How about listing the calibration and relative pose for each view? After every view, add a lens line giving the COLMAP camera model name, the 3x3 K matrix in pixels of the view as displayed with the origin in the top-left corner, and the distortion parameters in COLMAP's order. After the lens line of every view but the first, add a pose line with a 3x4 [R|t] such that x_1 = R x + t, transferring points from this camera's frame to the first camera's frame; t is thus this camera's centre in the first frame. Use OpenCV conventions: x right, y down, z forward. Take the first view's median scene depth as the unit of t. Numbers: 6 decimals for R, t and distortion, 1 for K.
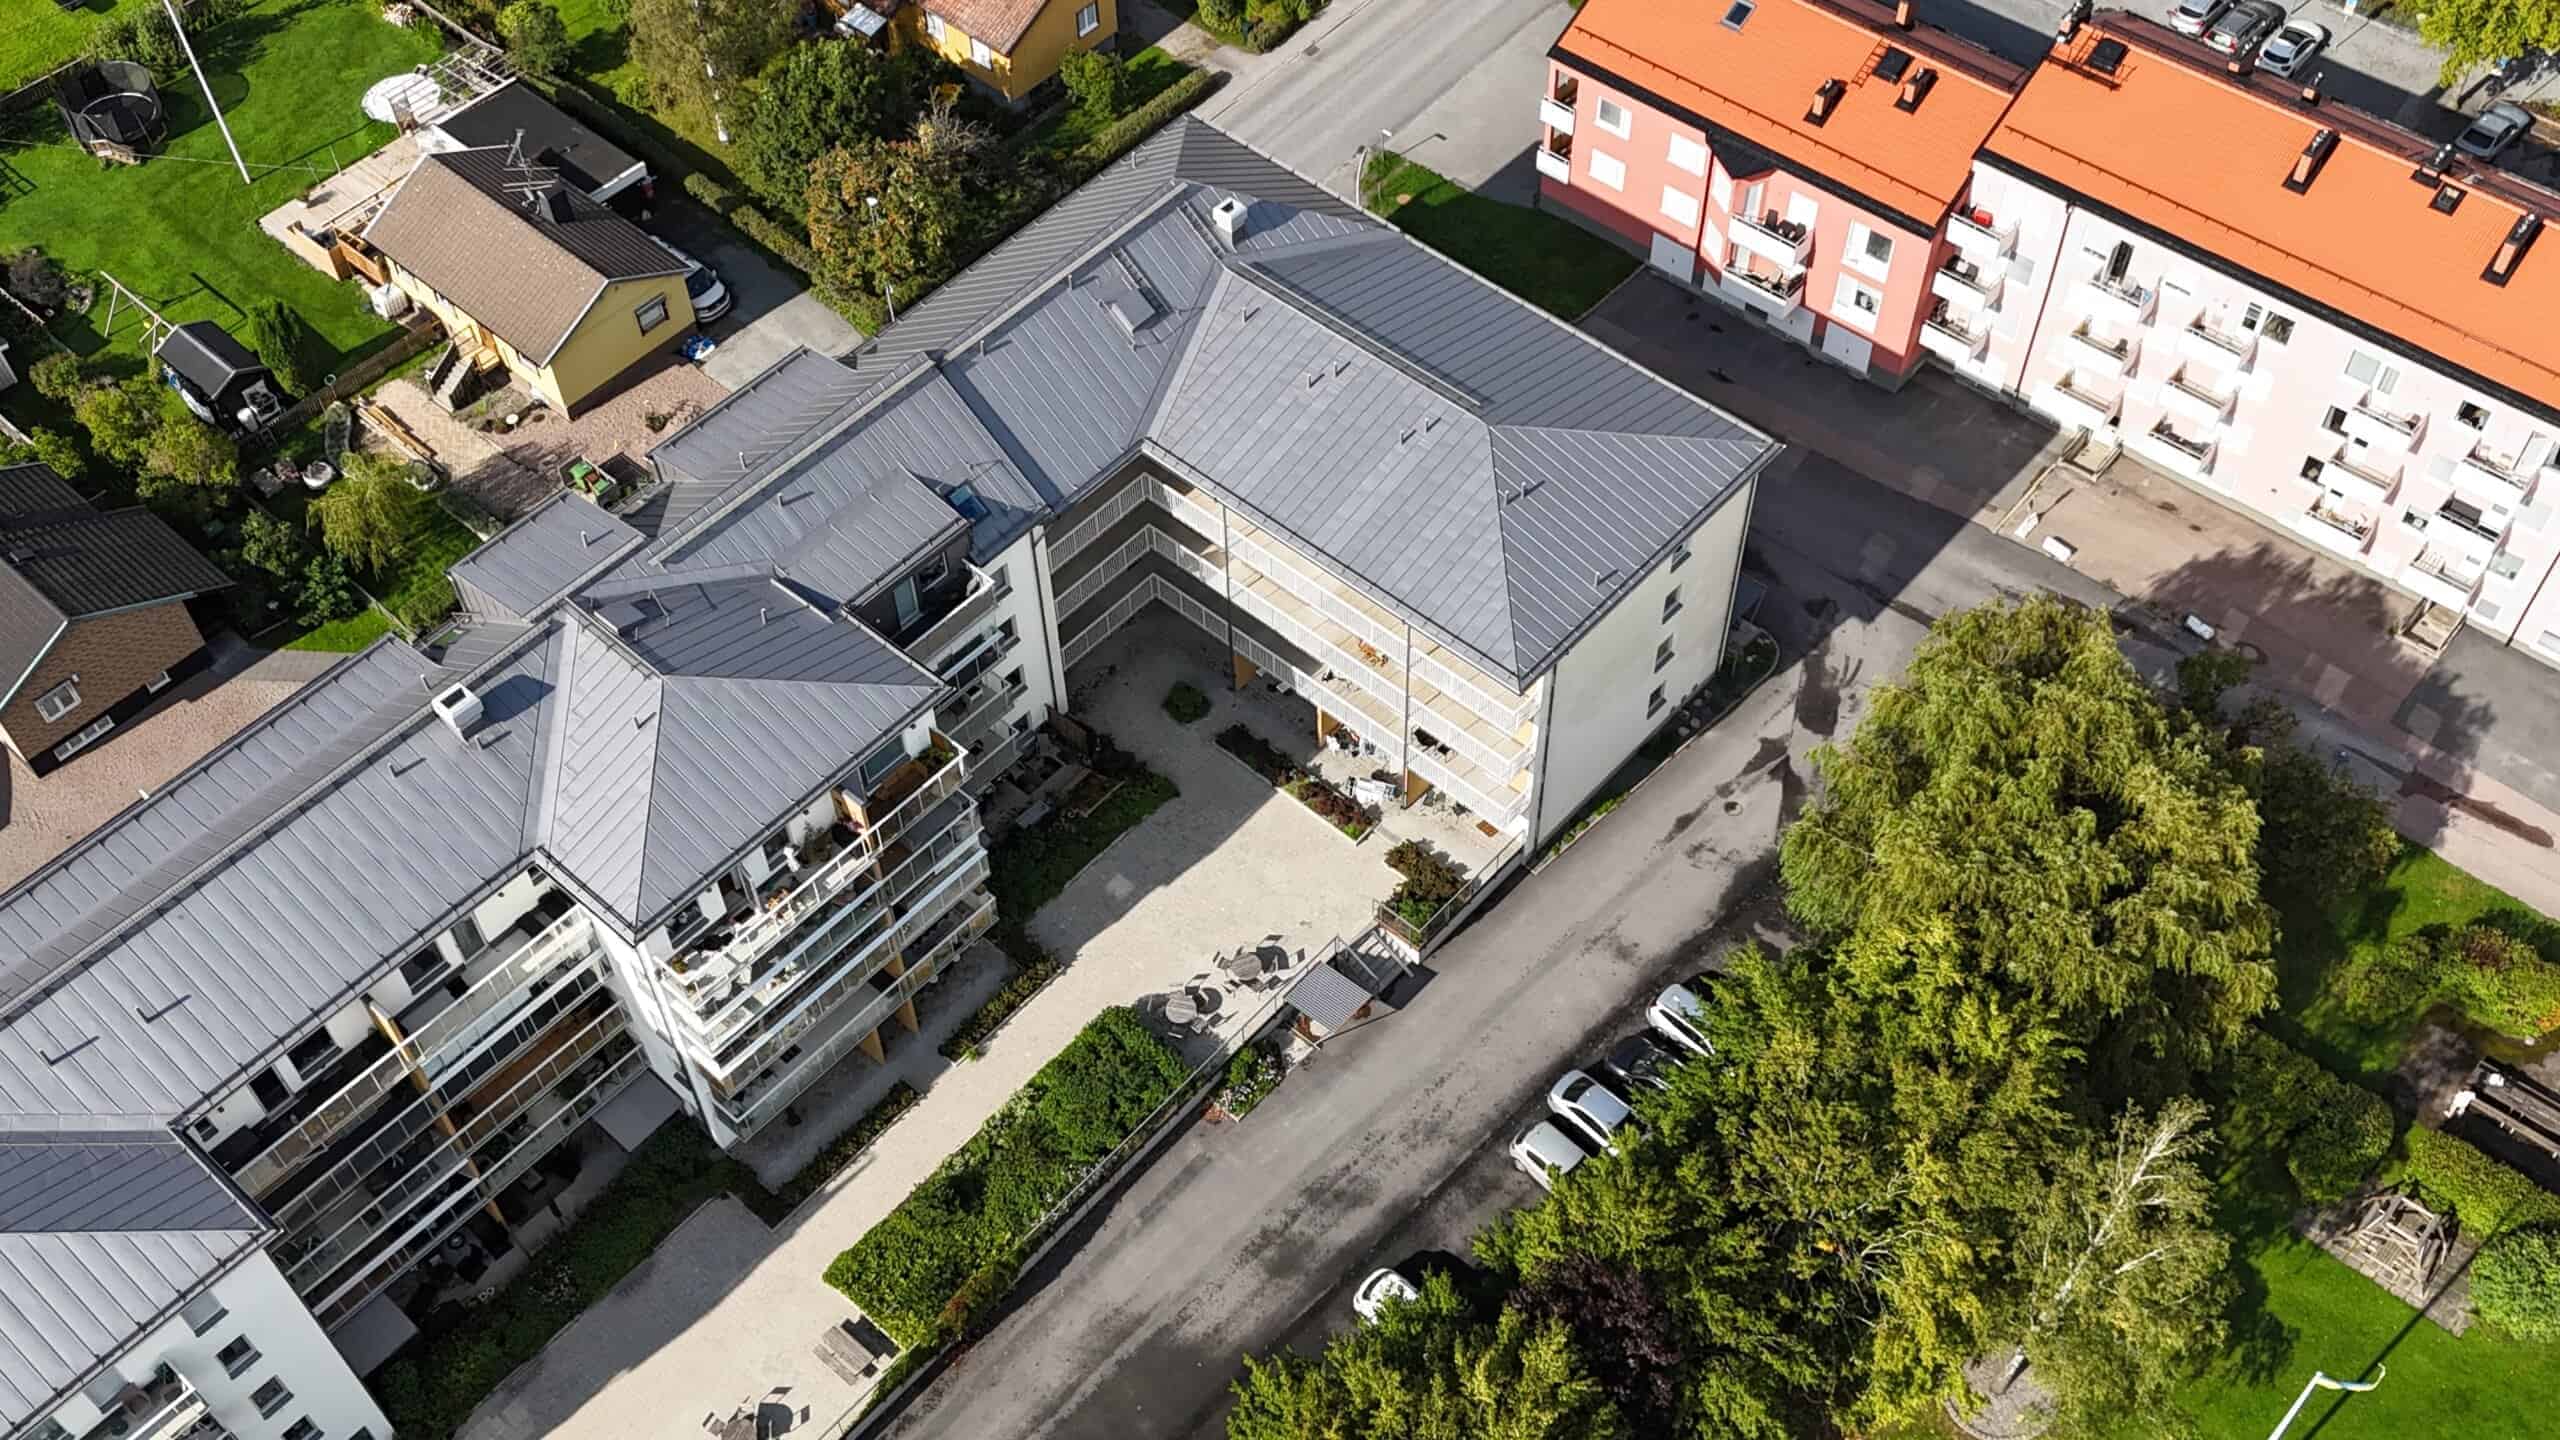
lens RADIAL K [[2443.5, 0, 1280.0], [0, 2443.5, 720.0], [0, 0, 1]] dist [0.009140, 0.000671]
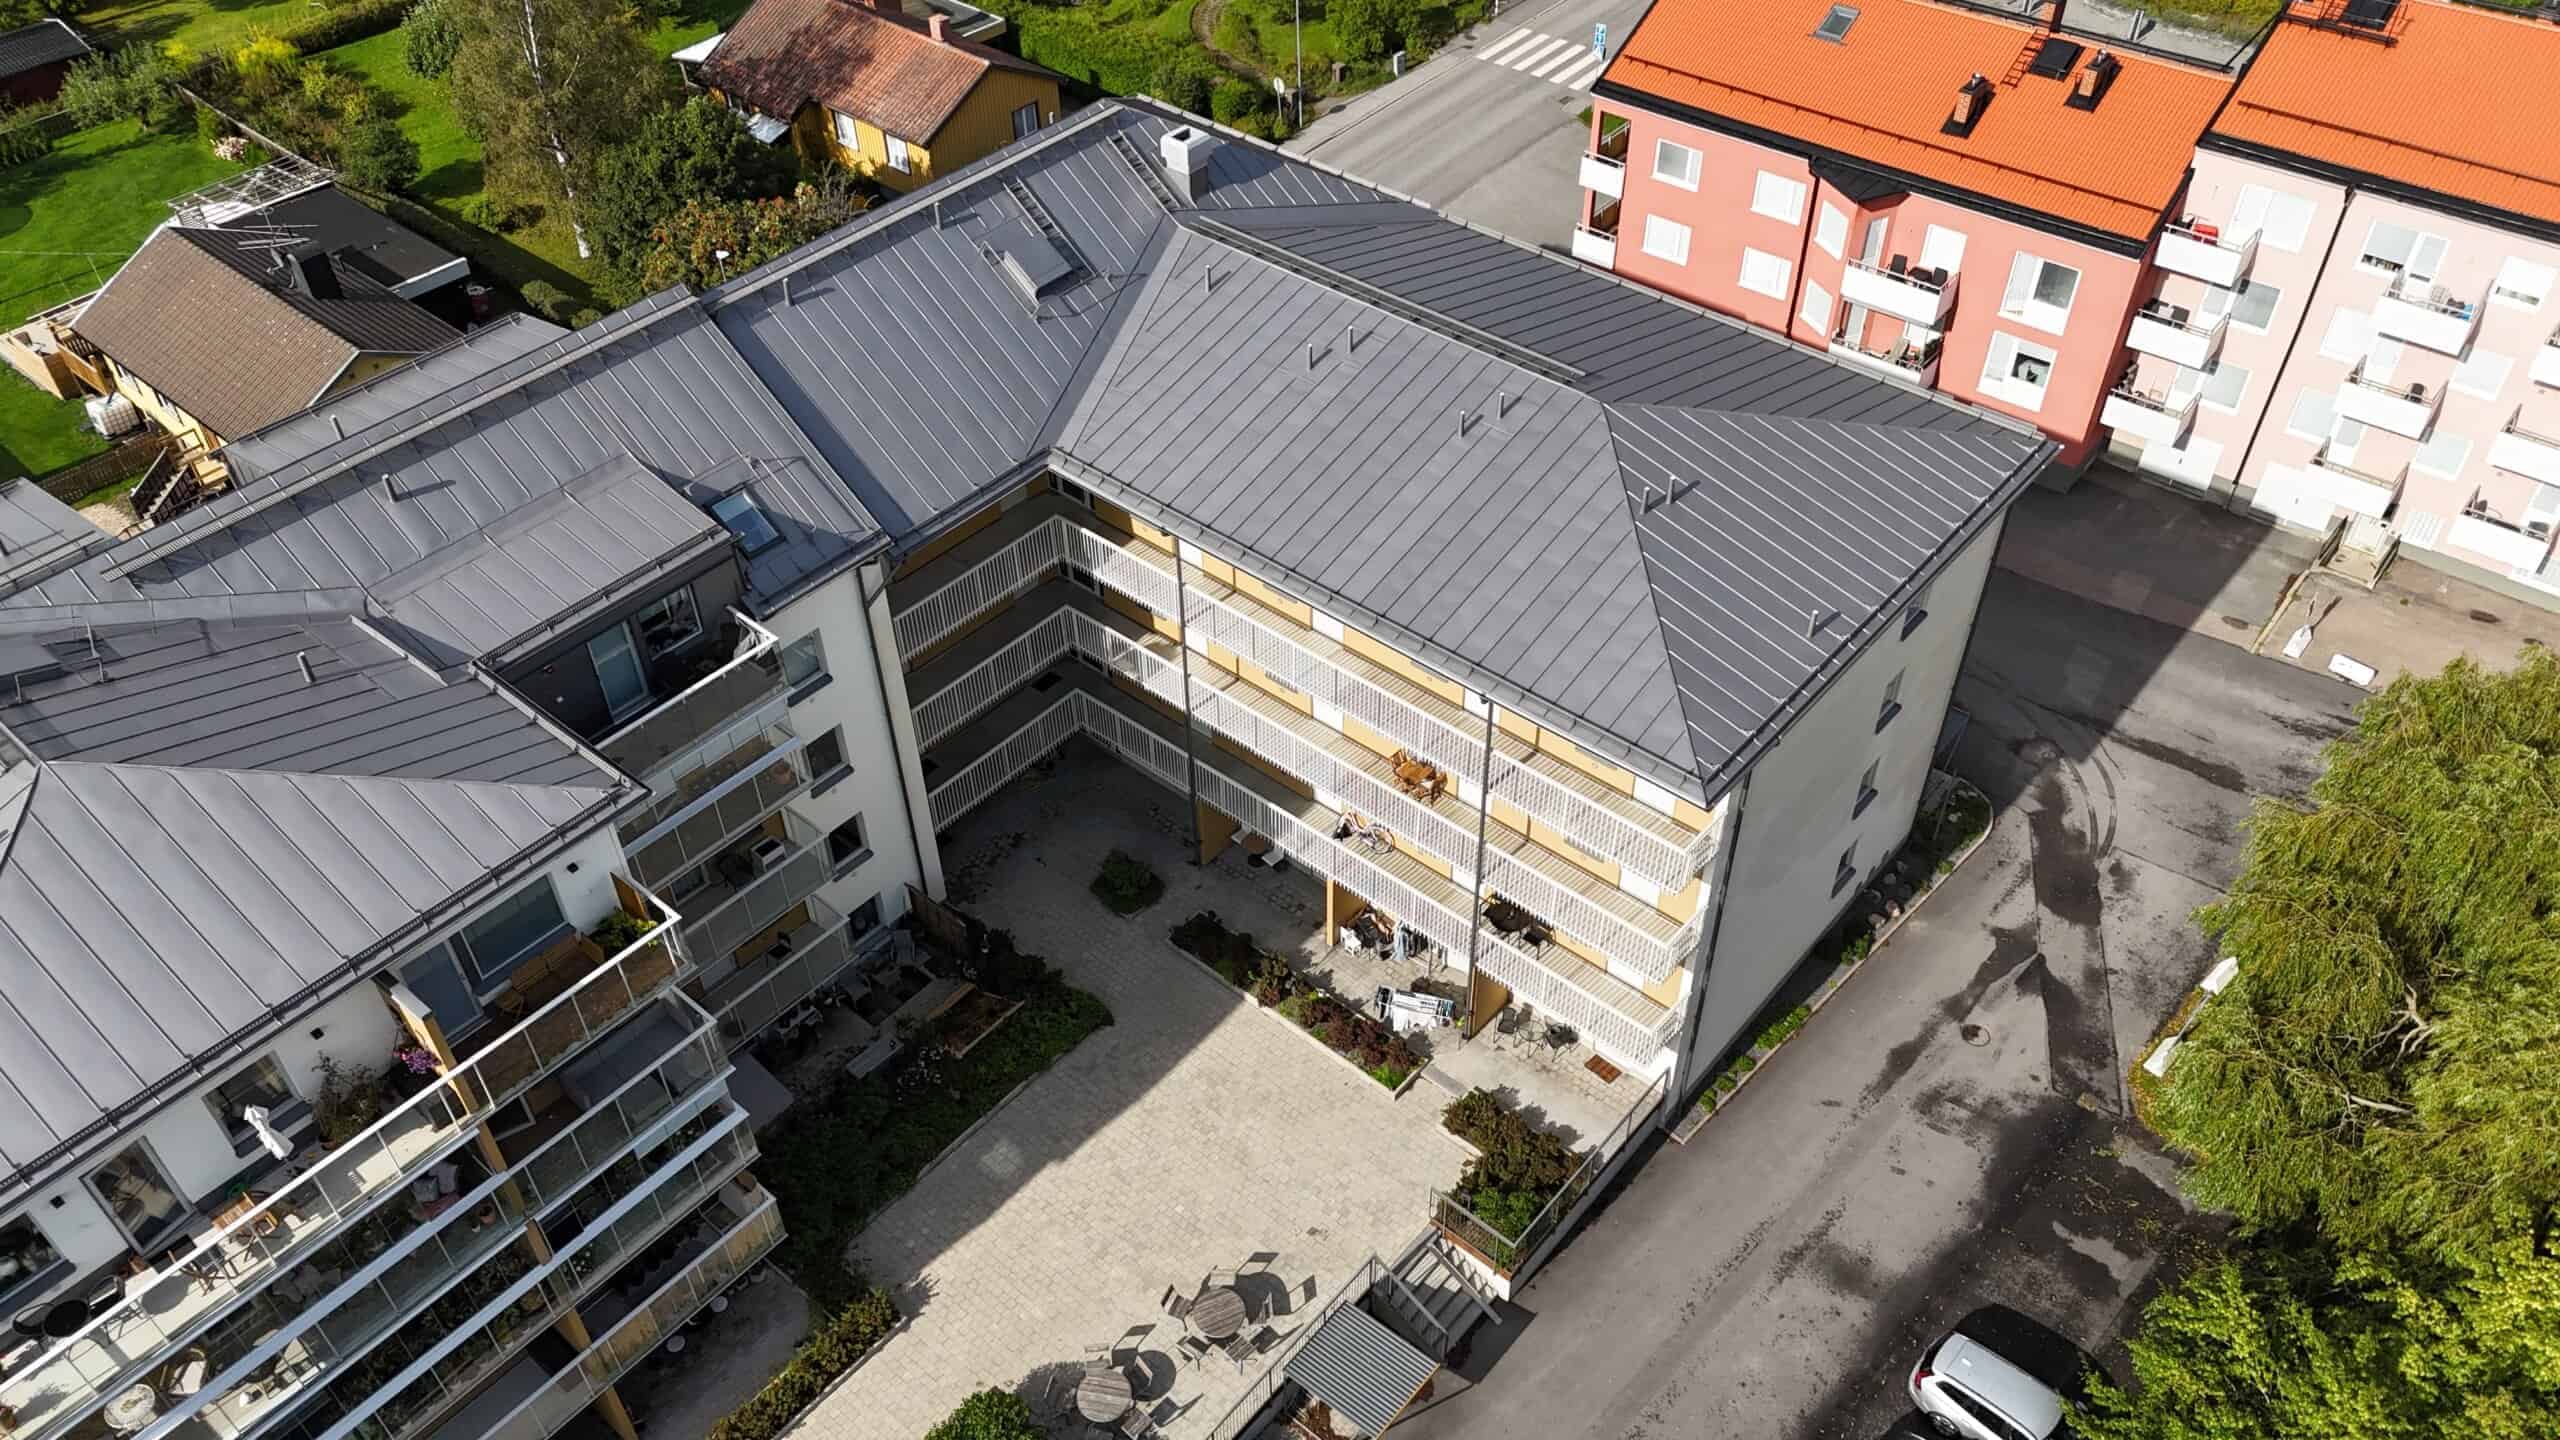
lens RADIAL K [[1891.5, 0, 1280.0], [0, 1891.5, 720.0], [0, 0, 1]] dist [0.033538, -0.001891]
pose [[0.999810, -0.009982, 0.016755, -0.004864], [0.012528, 0.987124, -0.159465, 0.032603], [-0.014947, 0.159644, 0.987061, 0.506850]]
